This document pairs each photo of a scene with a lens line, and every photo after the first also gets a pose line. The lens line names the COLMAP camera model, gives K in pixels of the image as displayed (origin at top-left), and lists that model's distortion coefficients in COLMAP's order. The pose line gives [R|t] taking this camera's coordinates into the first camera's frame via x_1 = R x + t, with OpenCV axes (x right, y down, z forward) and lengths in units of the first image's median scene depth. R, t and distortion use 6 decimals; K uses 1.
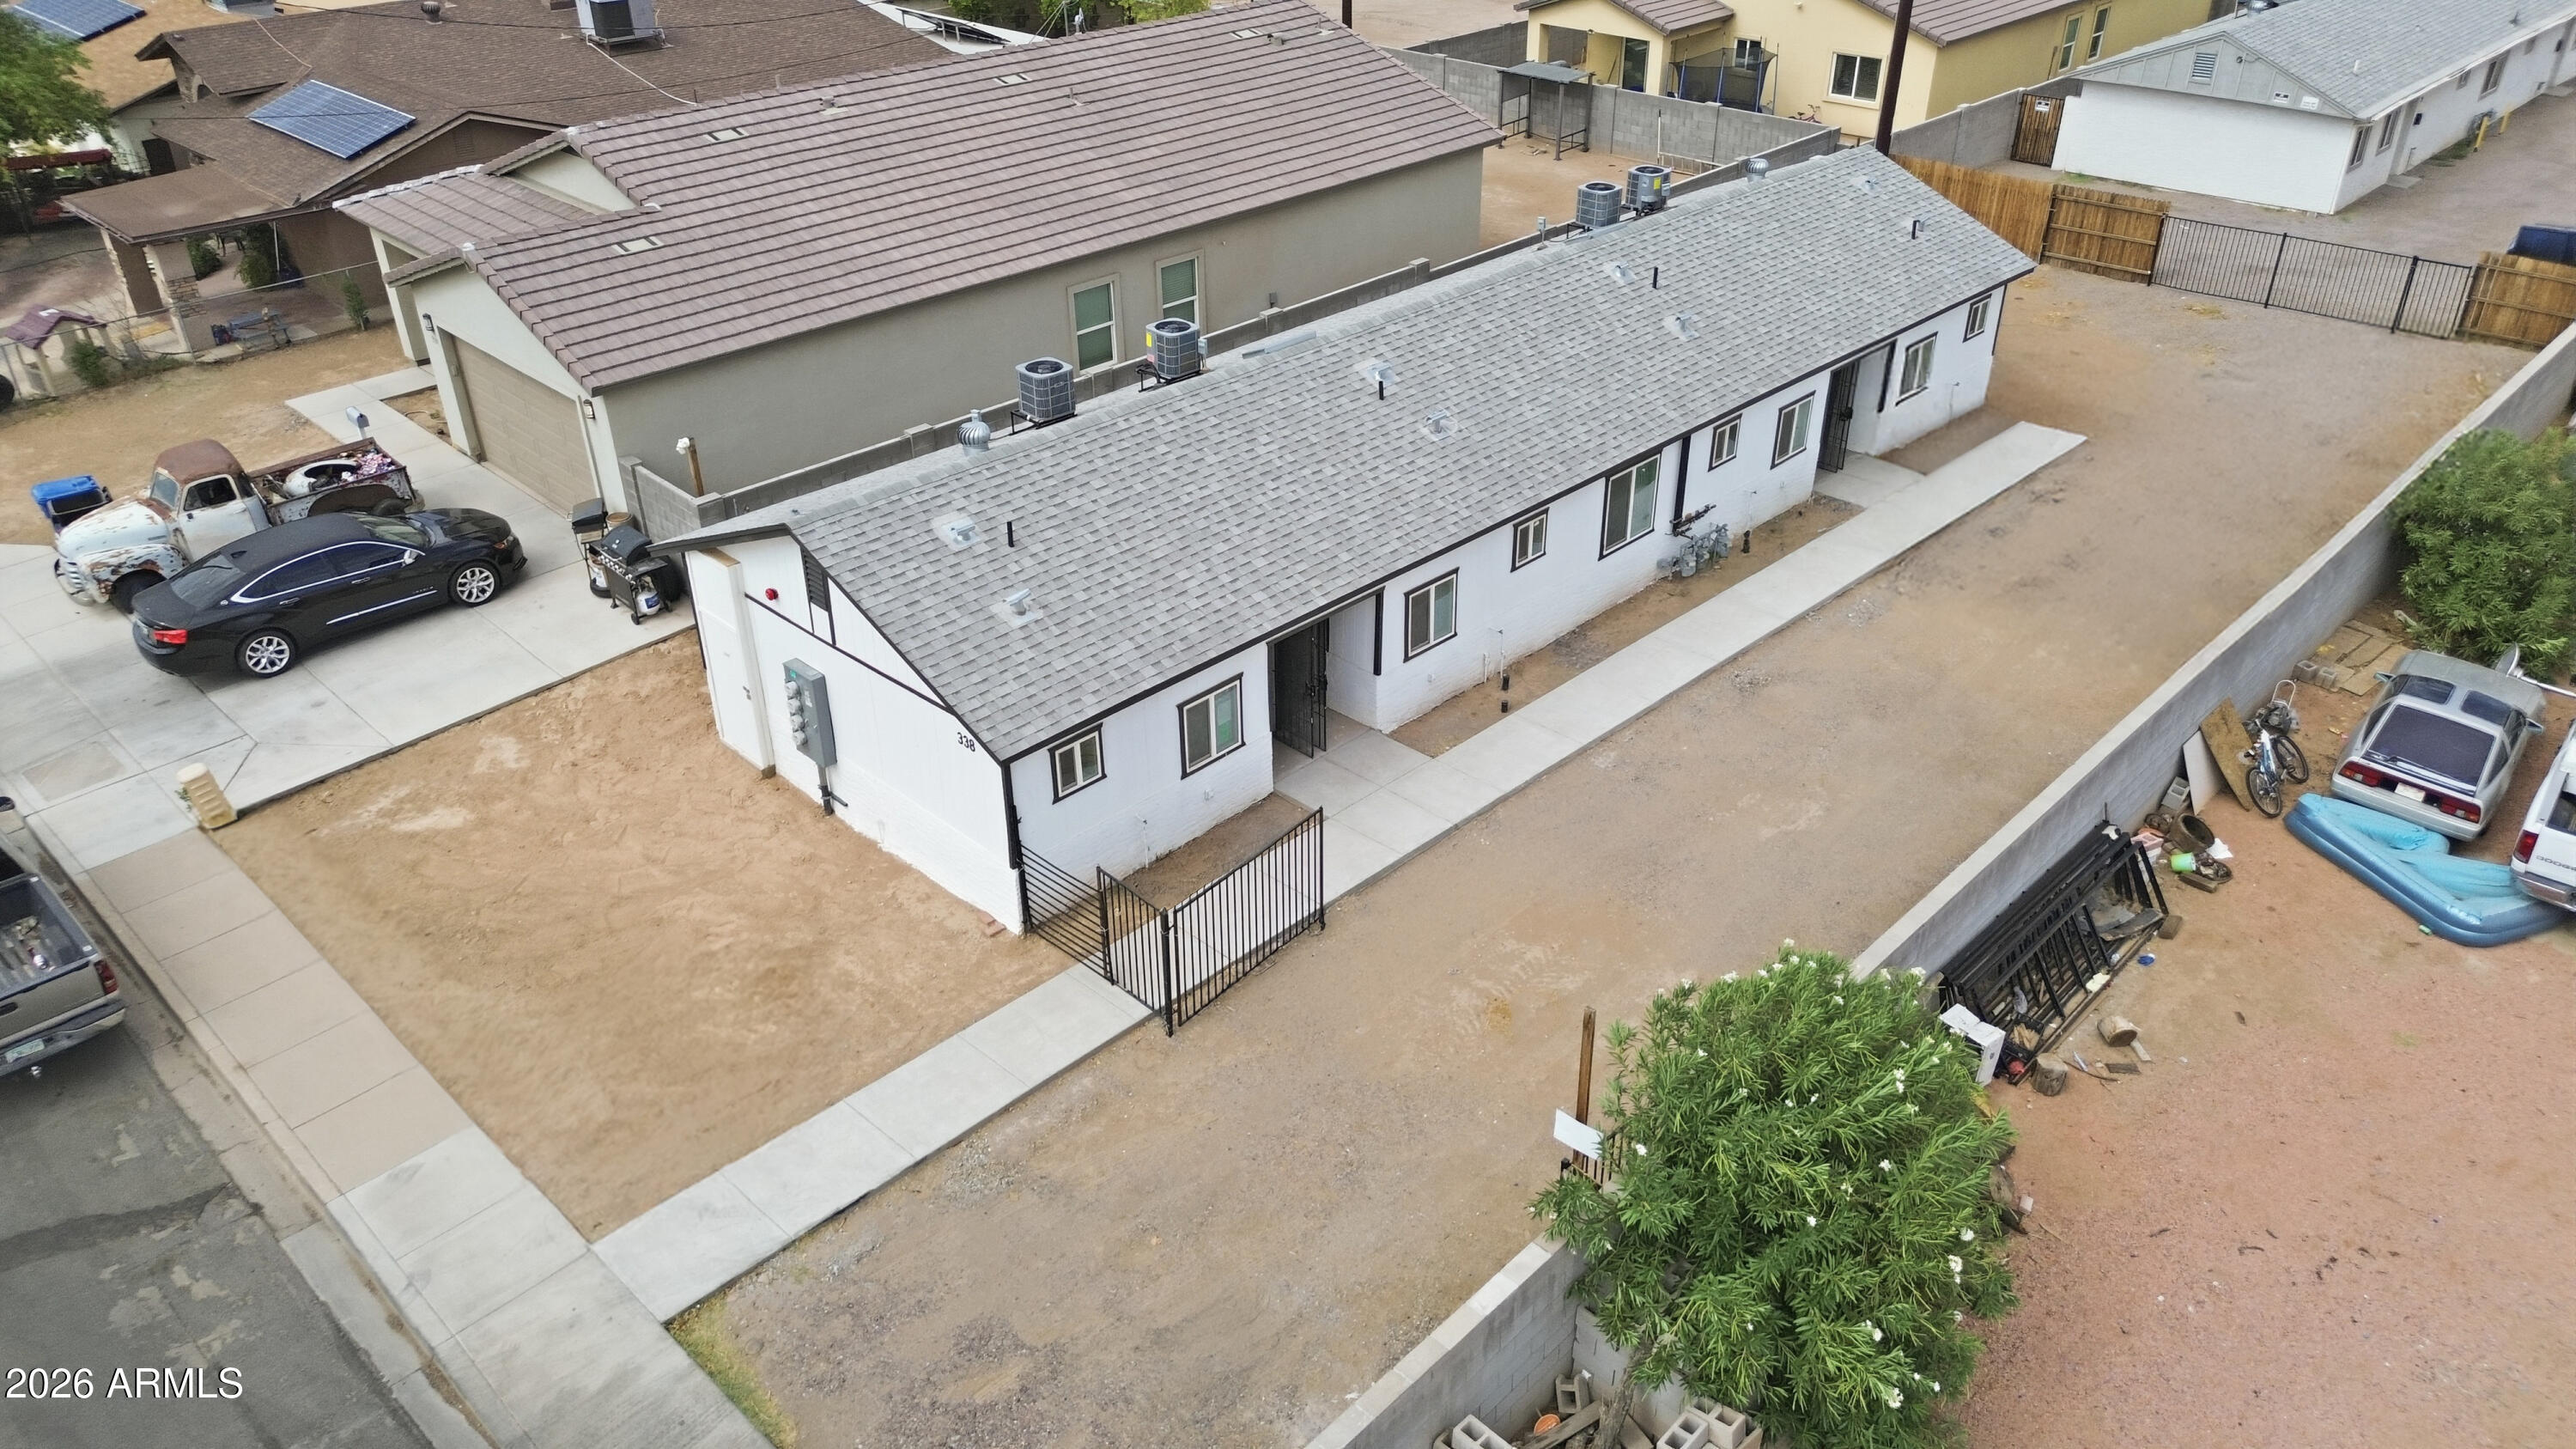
lens RADIAL K [[1823.7, 0, 1288.0], [0, 1823.7, 724.5], [0, 0, 1]] dist [0.044945, -0.025876]
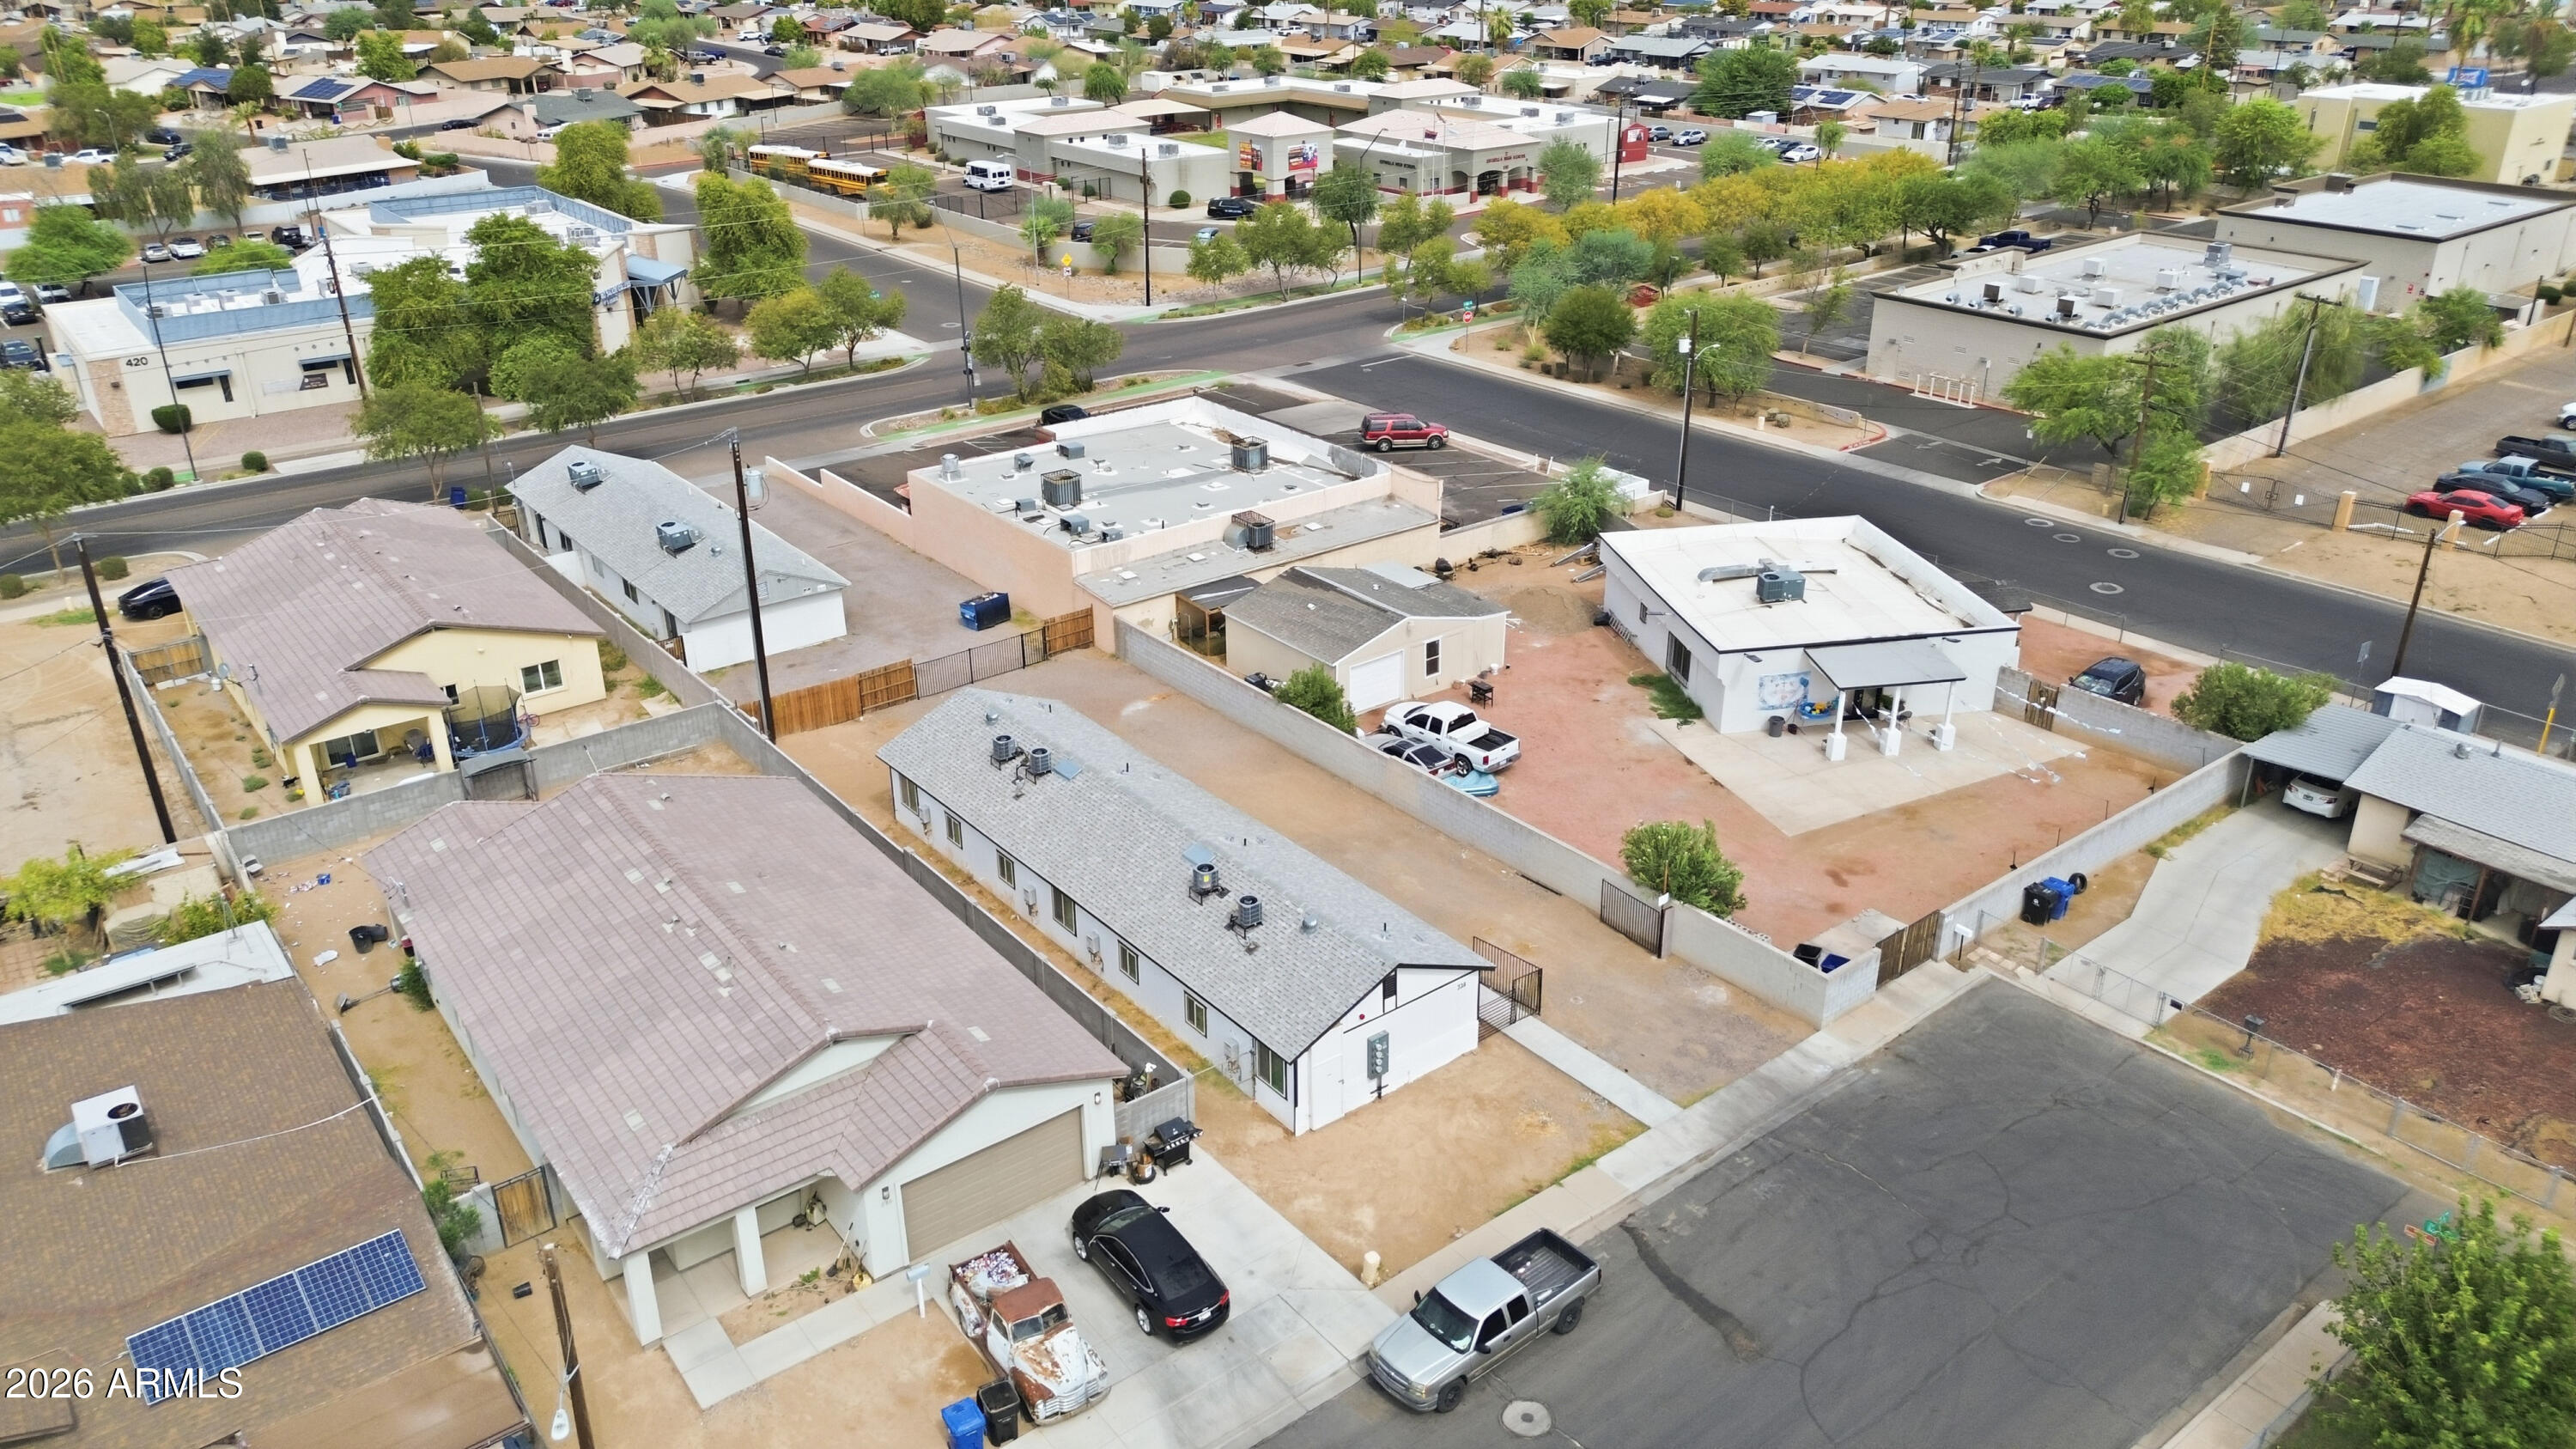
lens RADIAL K [[1813.4, 0, 1288.0], [0, 1813.4, 724.5], [0, 0, 1]] dist [0.081916, -0.096204]
pose [[0.128702, -0.409393, 0.903235, -2.025173], [0.516578, 0.805155, 0.291330, -0.989683], [-0.846512, 0.429096, 0.315108, 0.218274]]
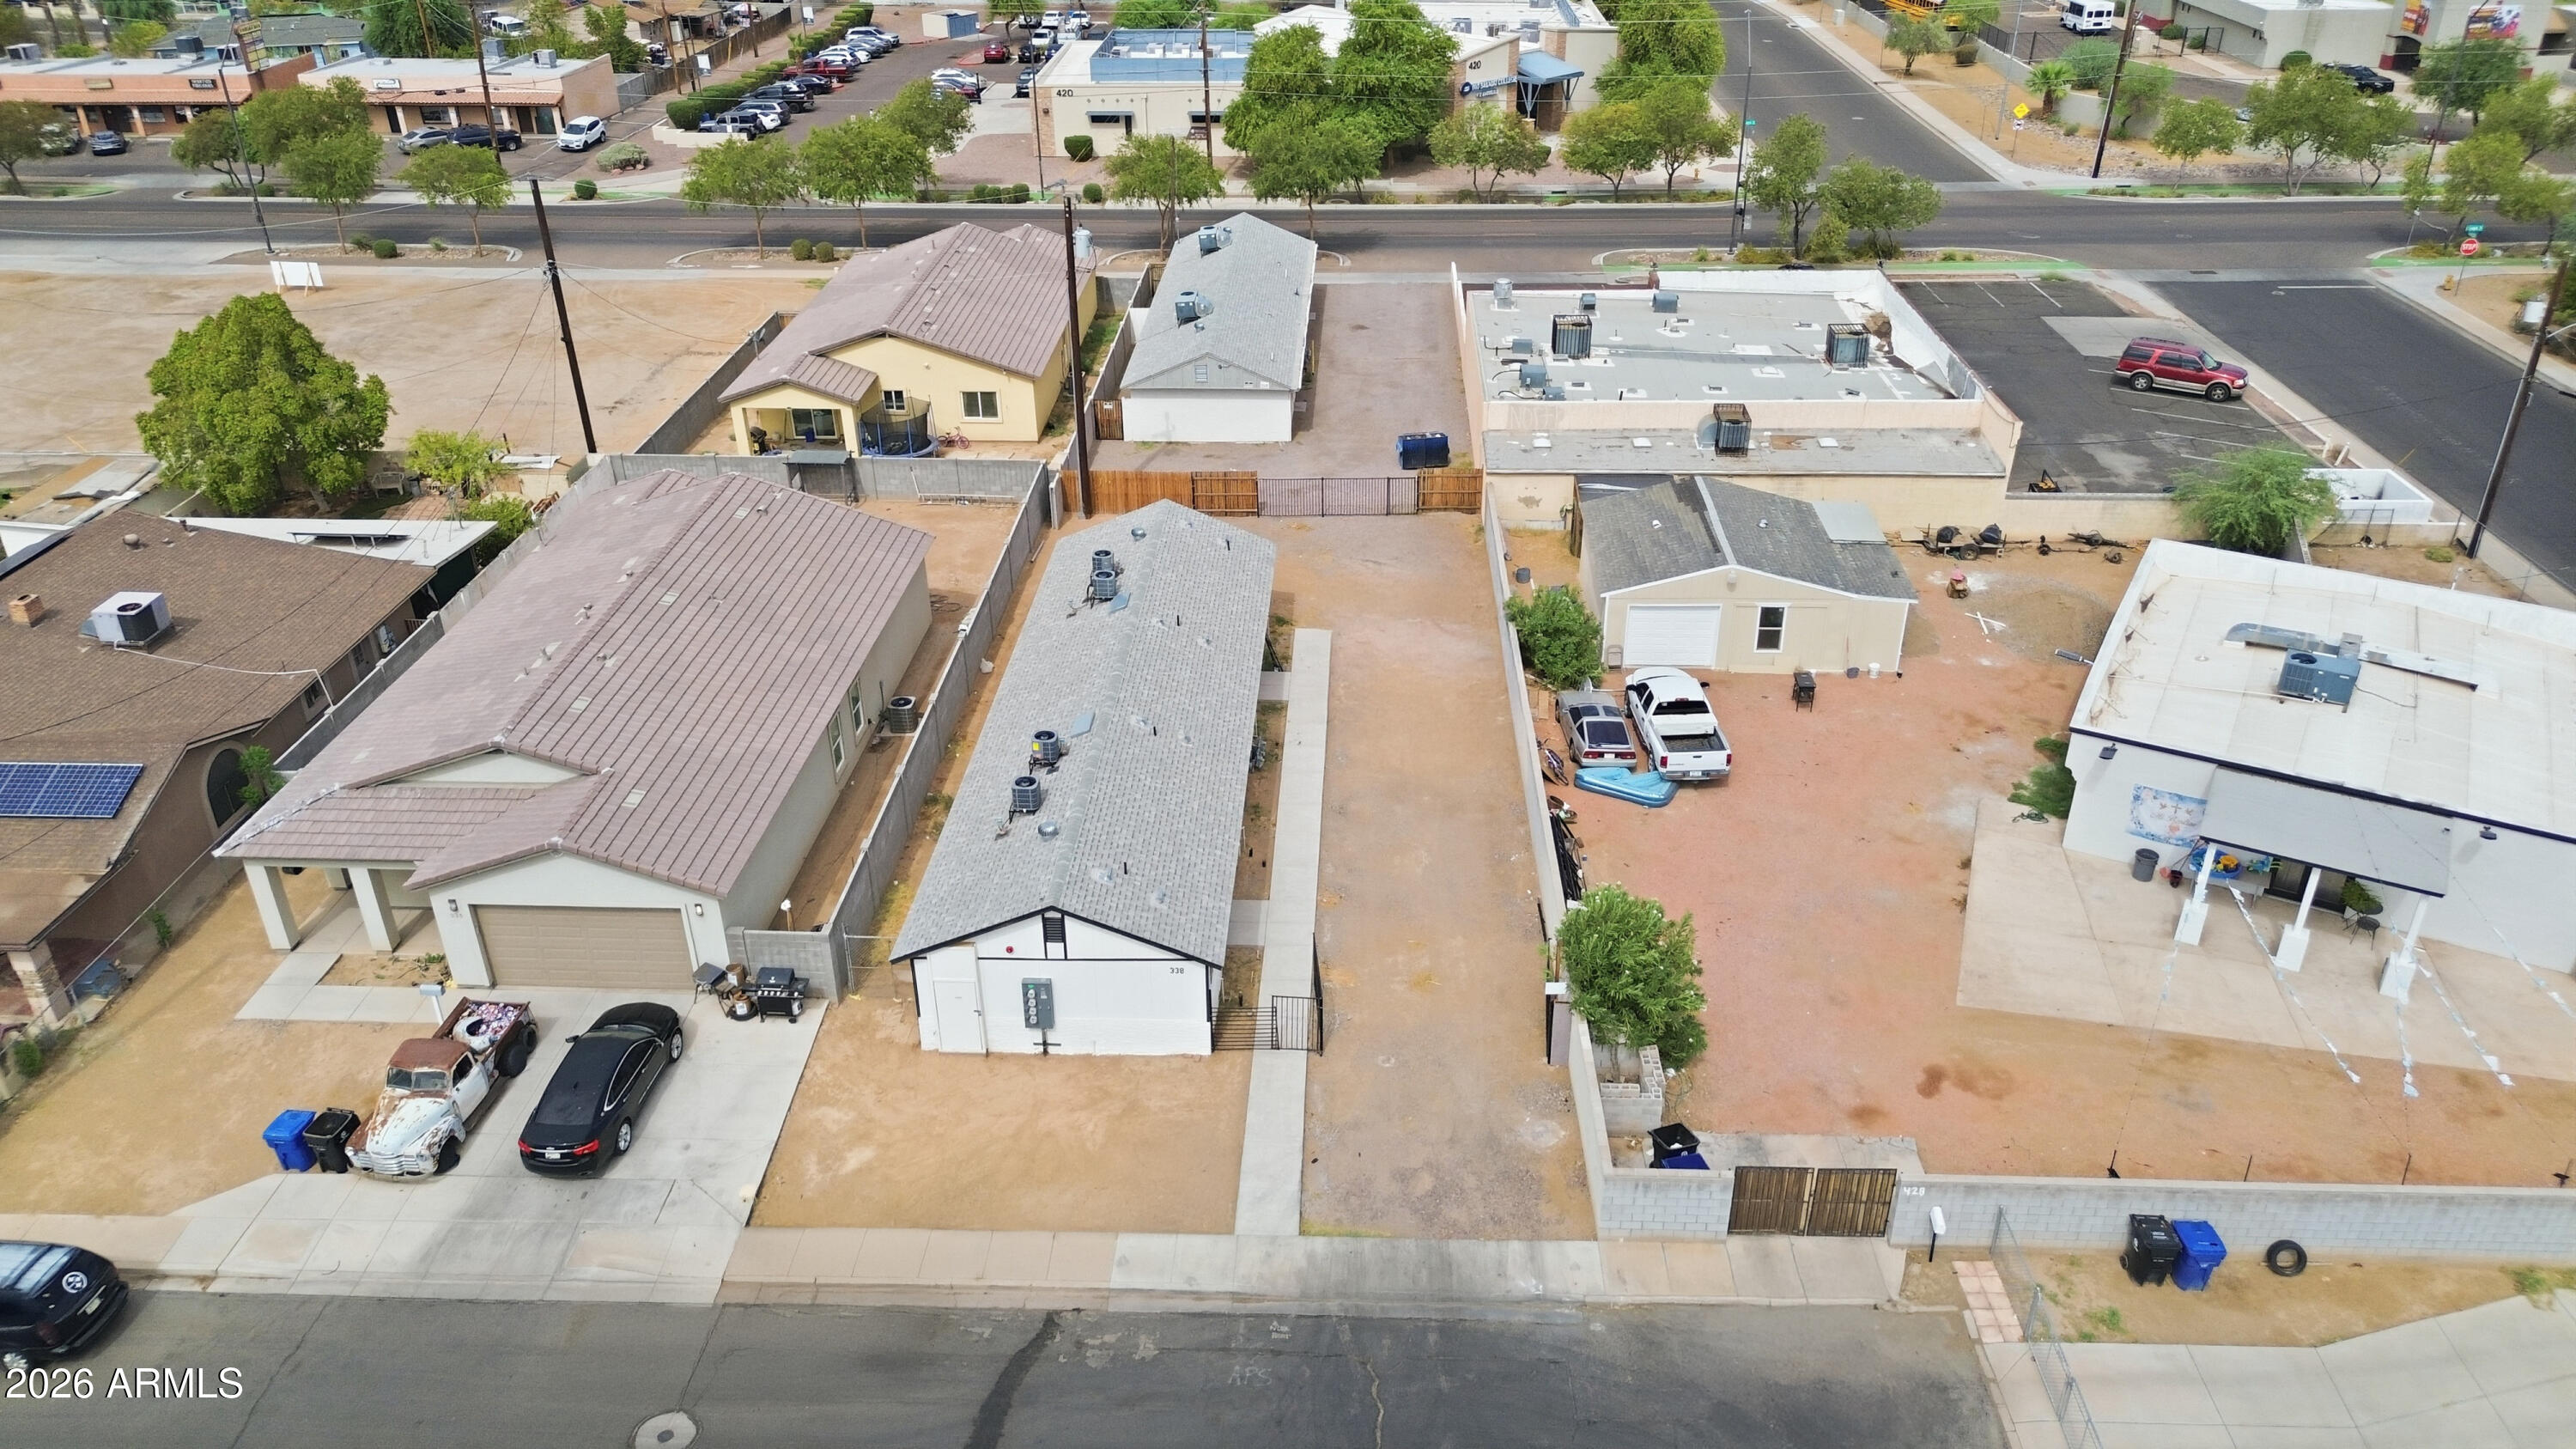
lens RADIAL K [[1813.4, 0, 1288.0], [0, 1813.4, 724.5], [0, 0, 1]] dist [0.081916, -0.096204]
pose [[0.741527, -0.321616, 0.588813, -1.019421], [0.348360, 0.934608, 0.071783, -0.299264], [-0.573396, 0.151890, 0.805075, -0.626960]]
